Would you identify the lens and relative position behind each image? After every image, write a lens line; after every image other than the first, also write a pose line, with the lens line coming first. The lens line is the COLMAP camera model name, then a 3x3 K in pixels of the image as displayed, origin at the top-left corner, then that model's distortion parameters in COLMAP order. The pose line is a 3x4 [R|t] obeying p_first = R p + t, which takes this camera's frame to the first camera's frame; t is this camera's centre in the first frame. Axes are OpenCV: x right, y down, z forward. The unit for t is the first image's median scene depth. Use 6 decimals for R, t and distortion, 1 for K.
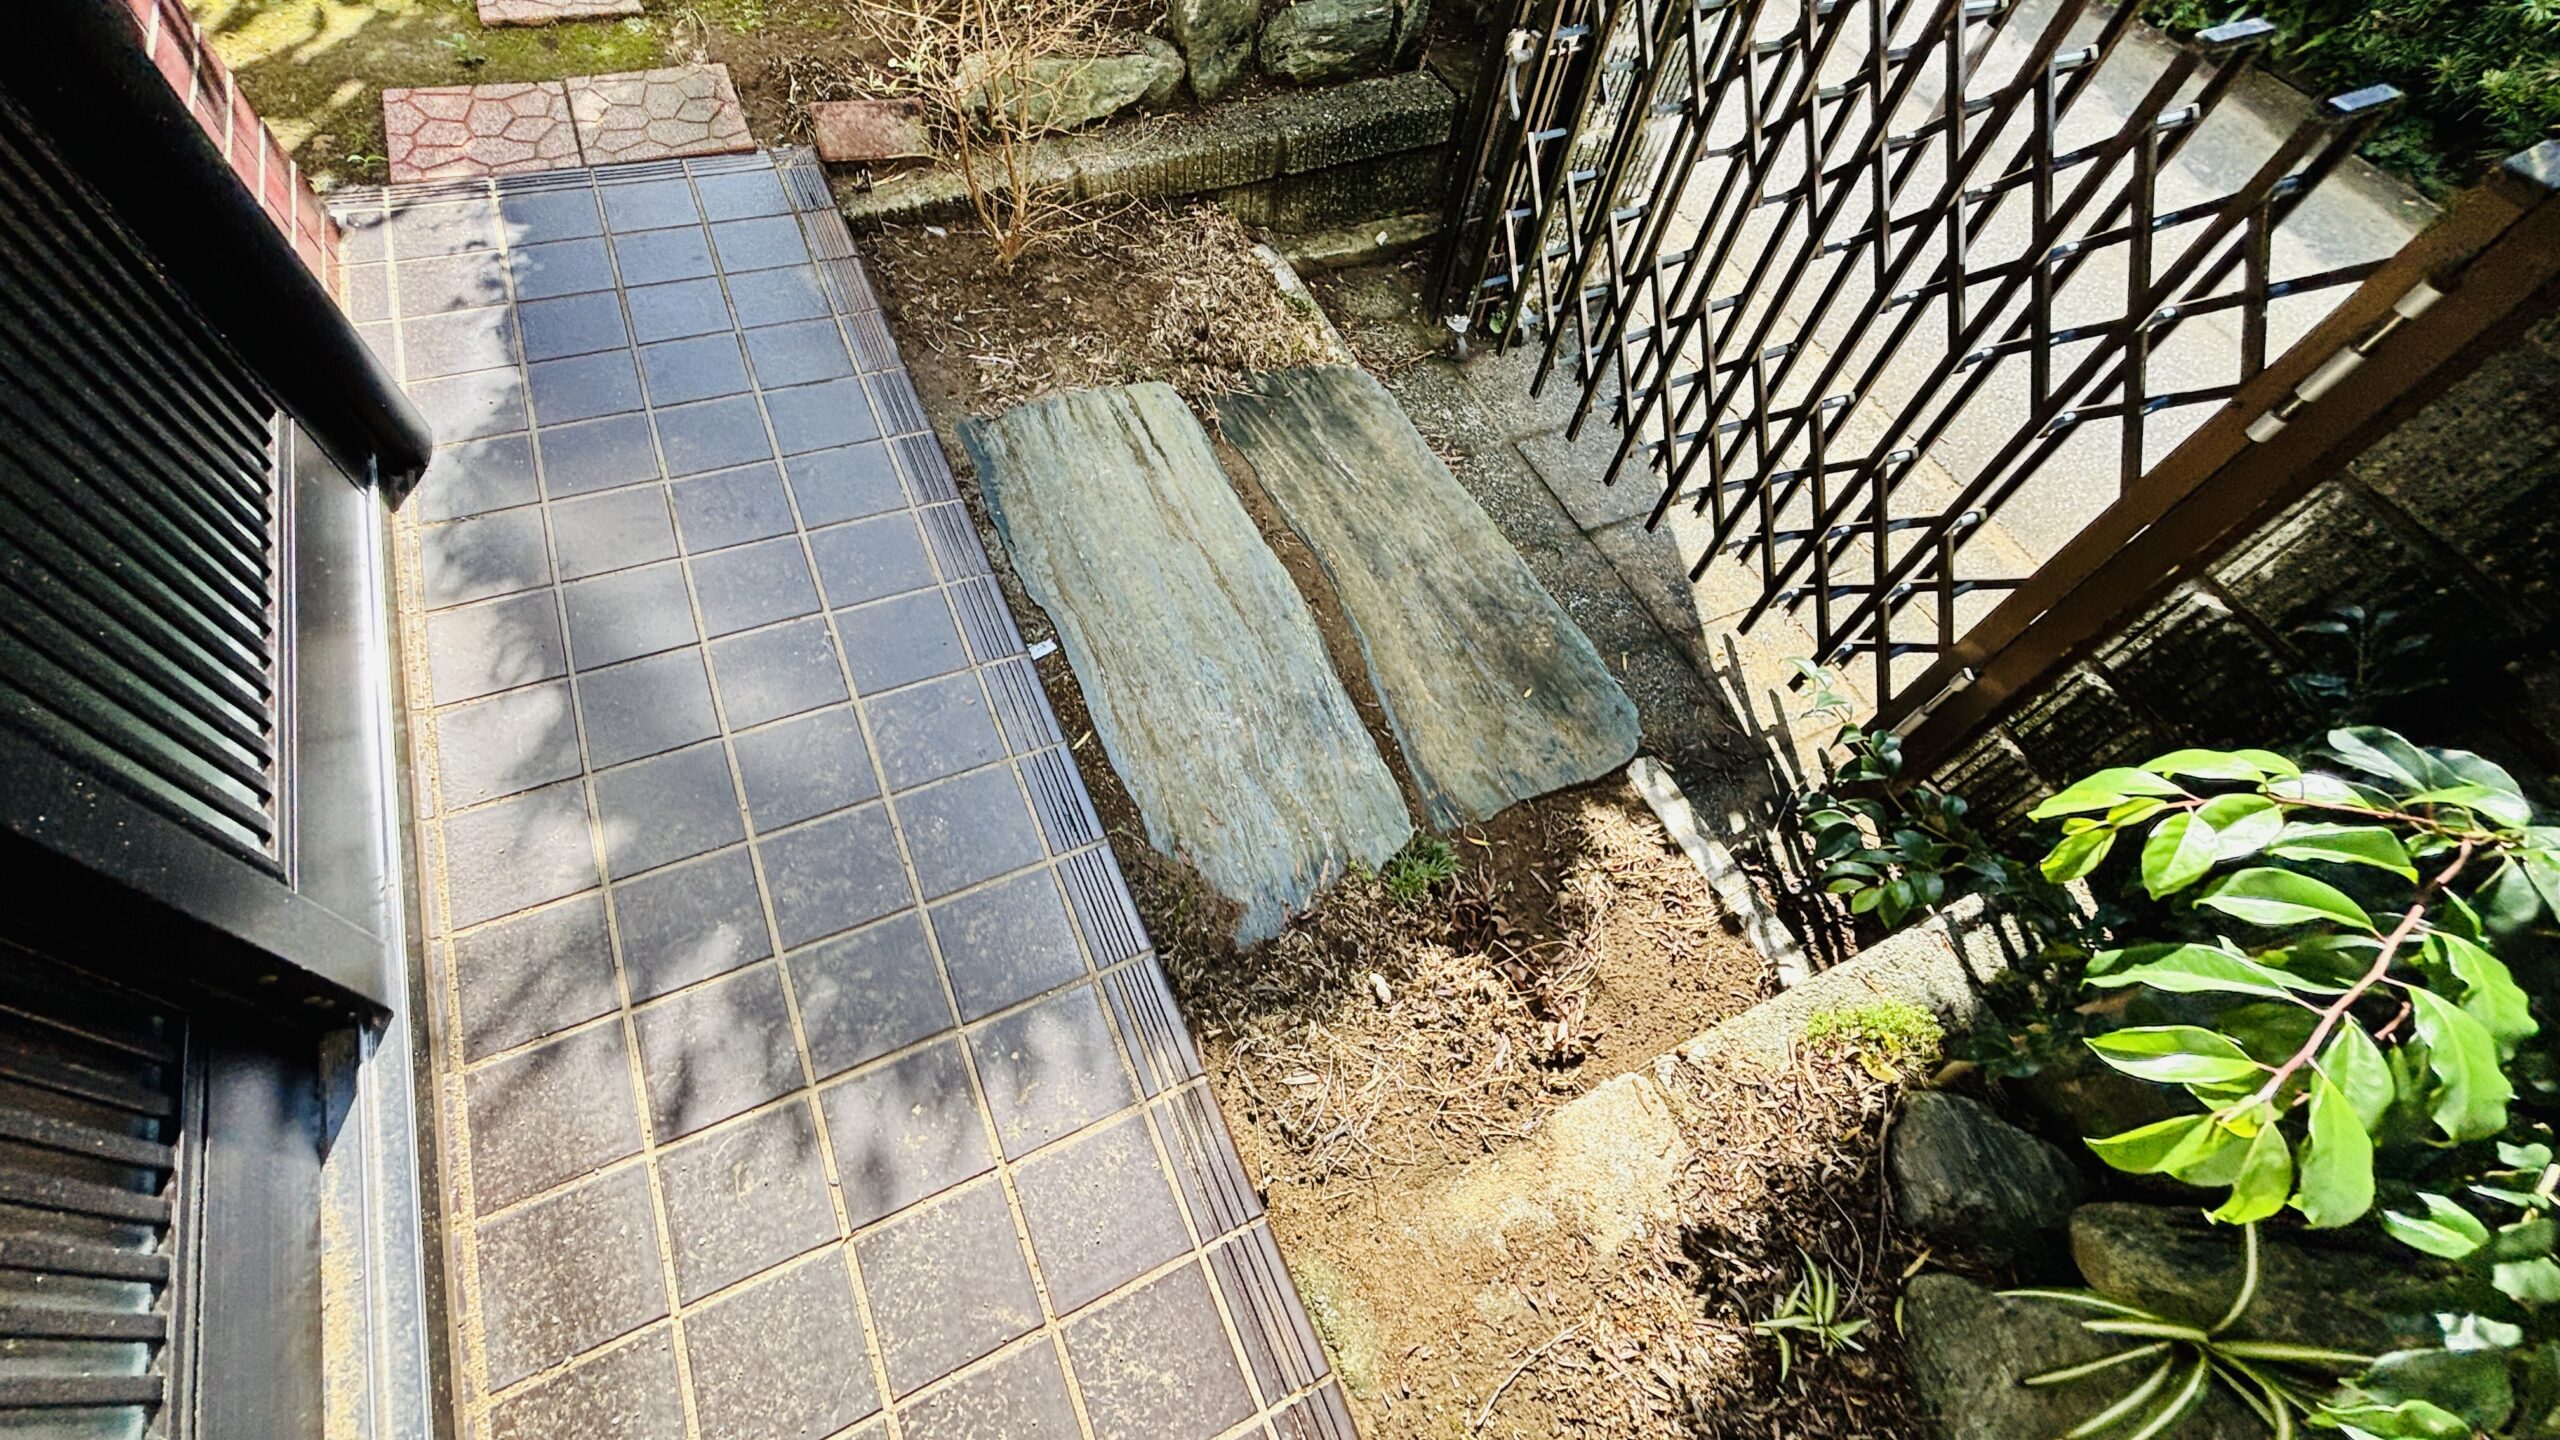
lens RADIAL K [[1046.6, 0, 1280.0], [0, 1046.6, 720.0], [0, 0, 1]] dist [-0.027610, 0.011455]
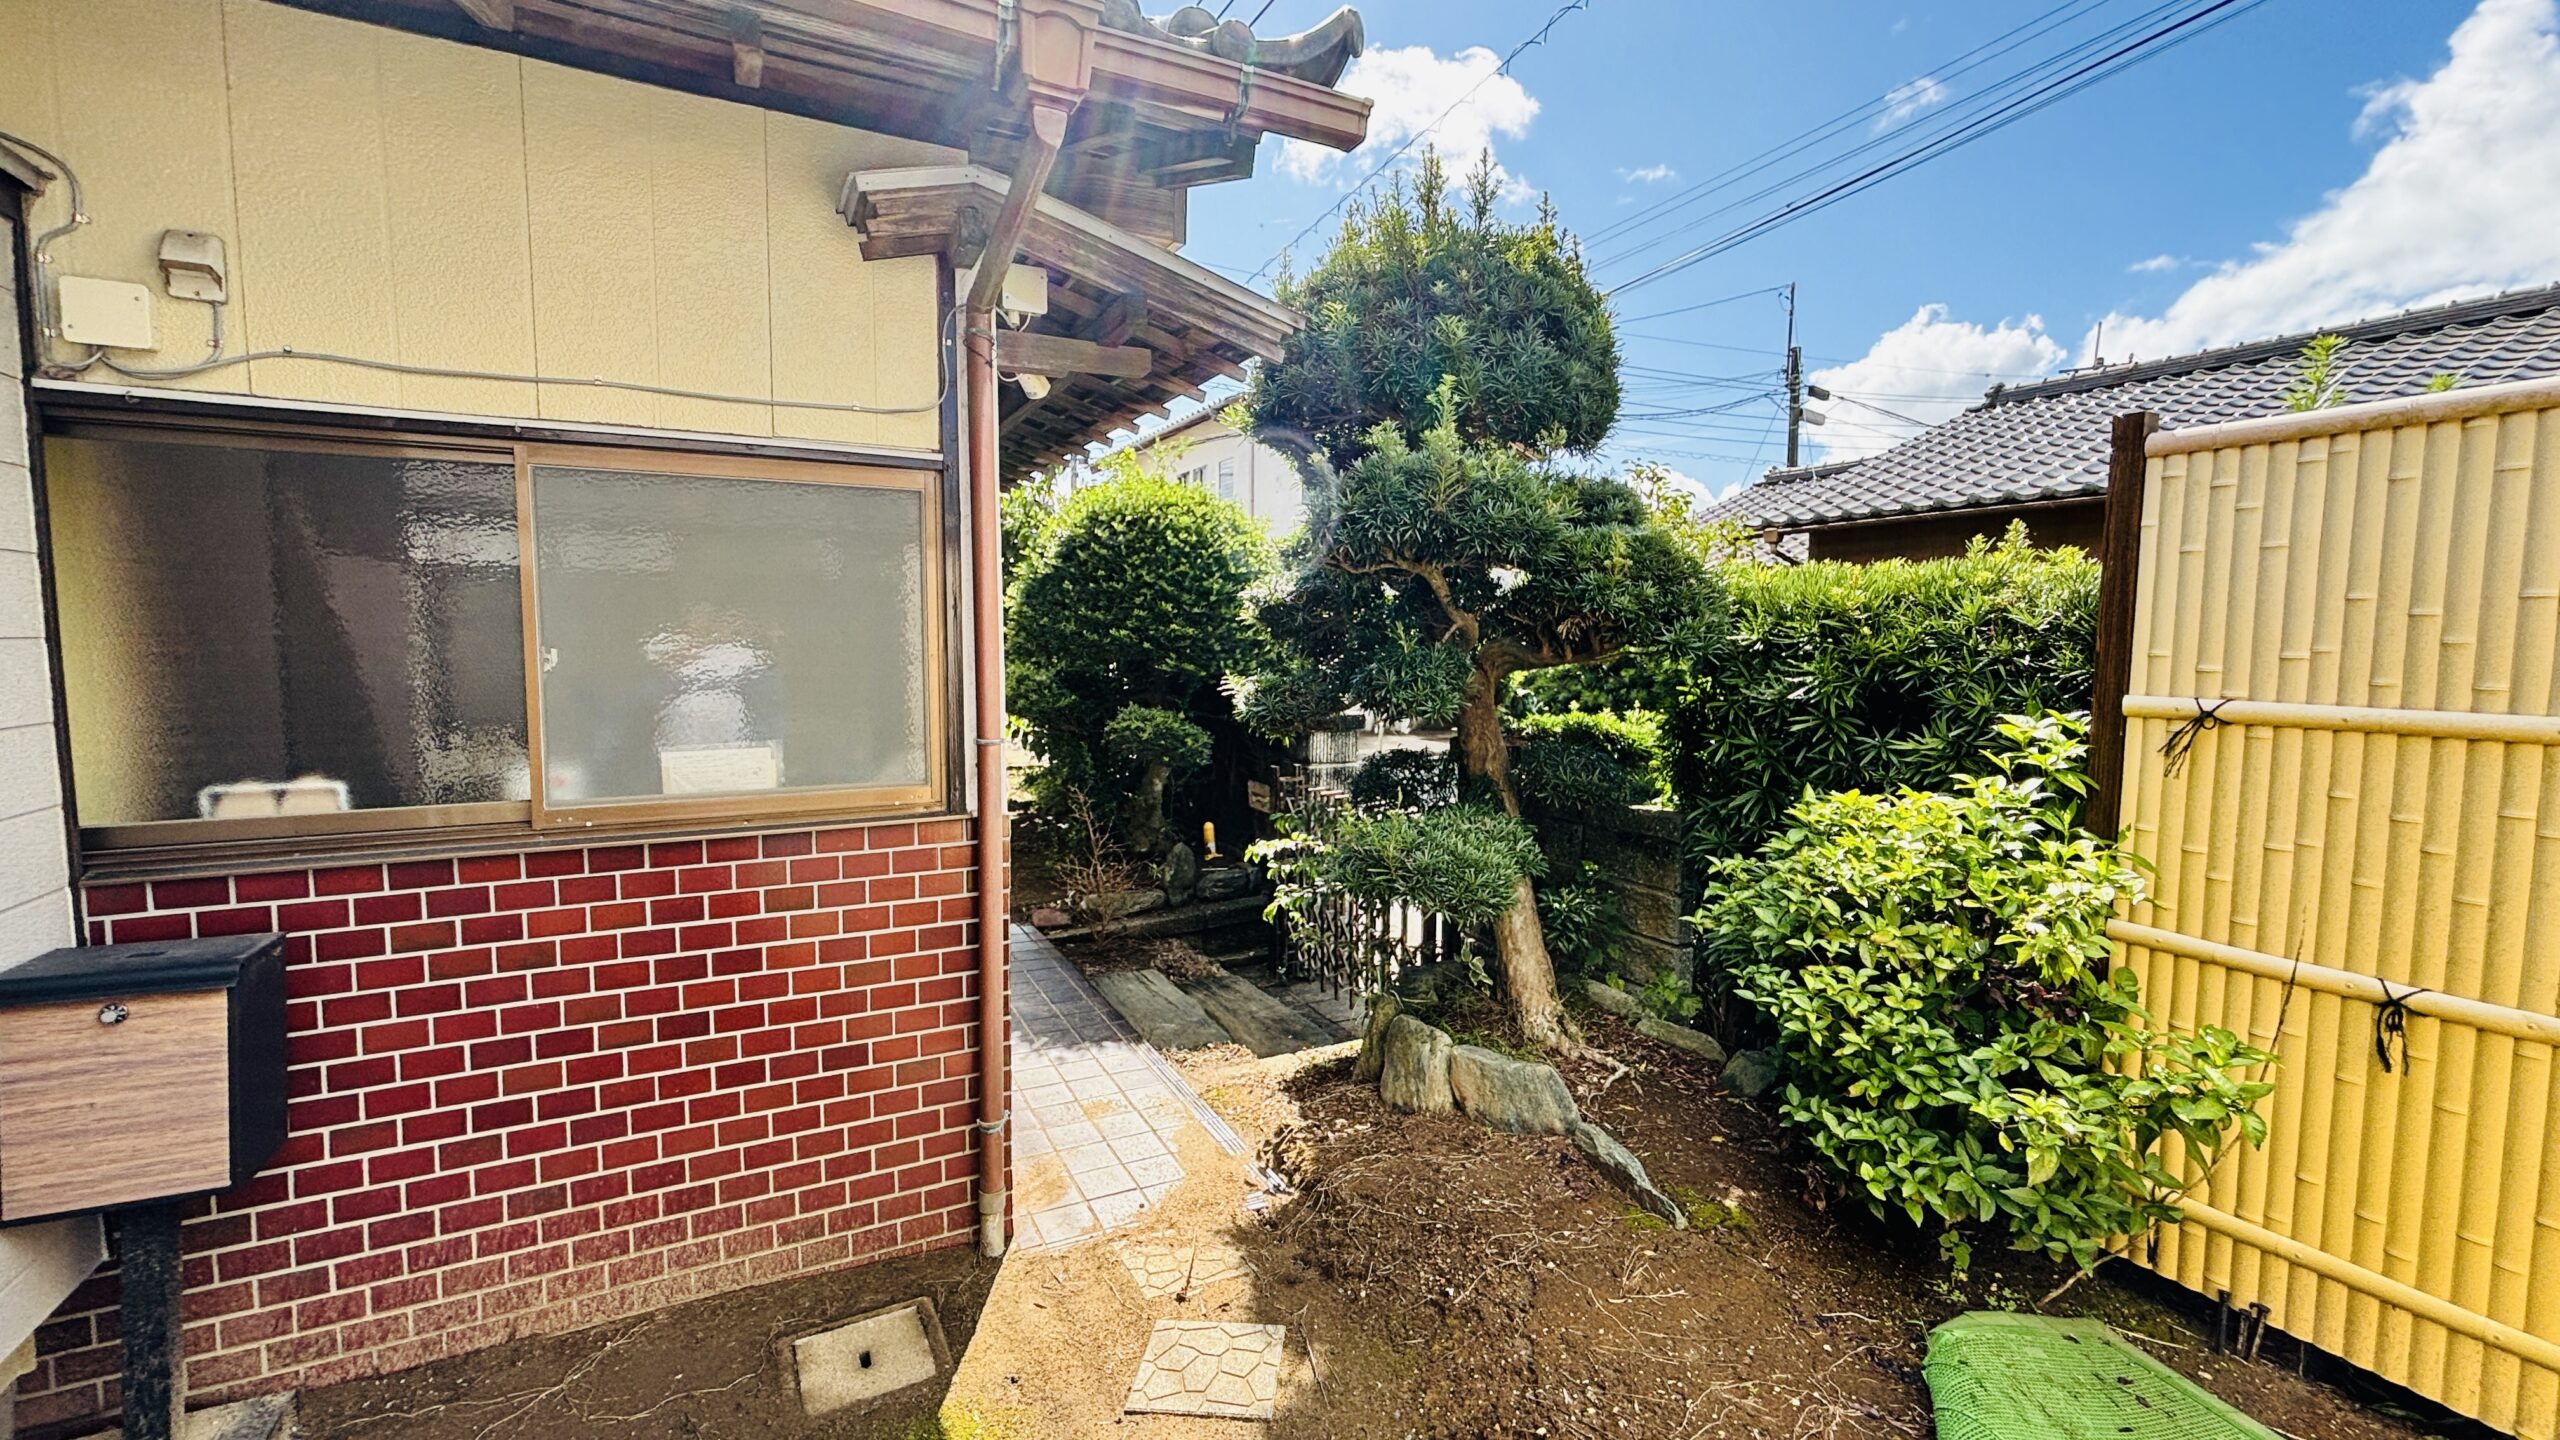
lens RADIAL K [[1046.6, 0, 1280.0], [0, 1046.6, 720.0], [0, 0, 1]] dist [-0.027610, 0.011455]
pose [[0.995291, -0.095695, 0.015446, 0.201300], [0.069634, 0.594990, -0.800711, 1.285282], [0.067434, 0.798016, 0.598852, -0.958413]]
